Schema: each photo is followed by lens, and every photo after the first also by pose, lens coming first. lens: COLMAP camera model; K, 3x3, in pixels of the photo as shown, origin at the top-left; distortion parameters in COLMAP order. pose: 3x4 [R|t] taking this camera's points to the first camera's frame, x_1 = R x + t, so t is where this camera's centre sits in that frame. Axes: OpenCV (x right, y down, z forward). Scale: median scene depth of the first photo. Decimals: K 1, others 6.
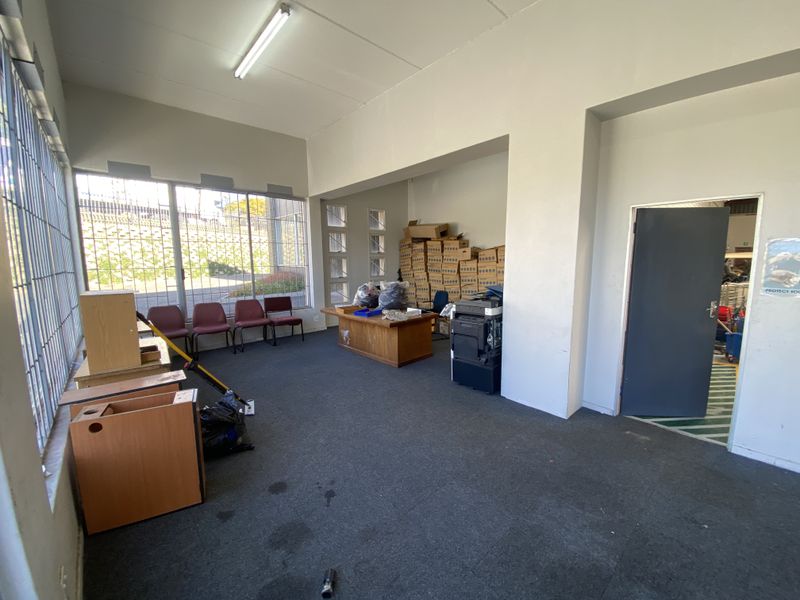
lens RADIAL K [[324.9, 0, 397.5], [0, 324.9, 298.4], [0, 0, 1]] dist [0.029561, -0.023609]
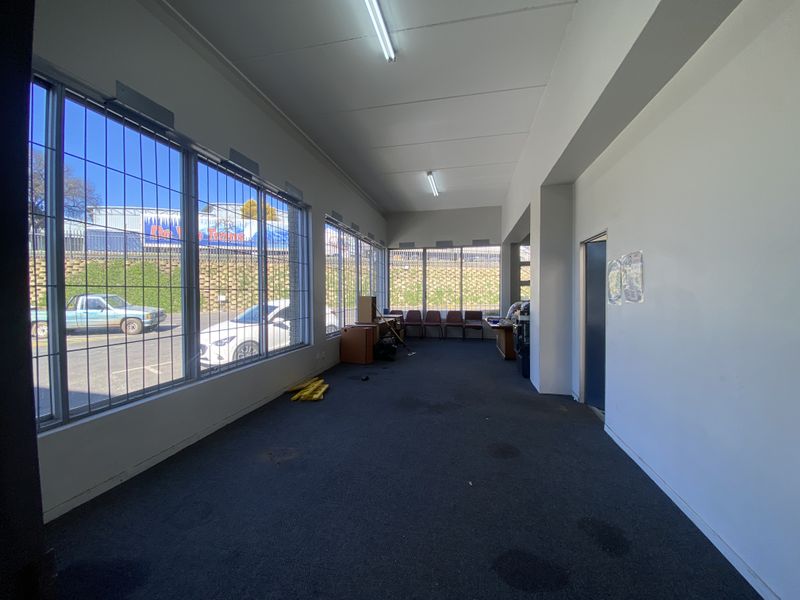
lens RADIAL K [[324.9, 0, 397.5], [0, 324.9, 298.4], [0, 0, 1]] dist [0.029561, -0.023609]
pose [[0.581019, 0.020096, -0.813642, 0.891916], [-0.100749, 0.993782, -0.047399, 0.060561], [0.807630, 0.109513, 0.579431, -0.251026]]
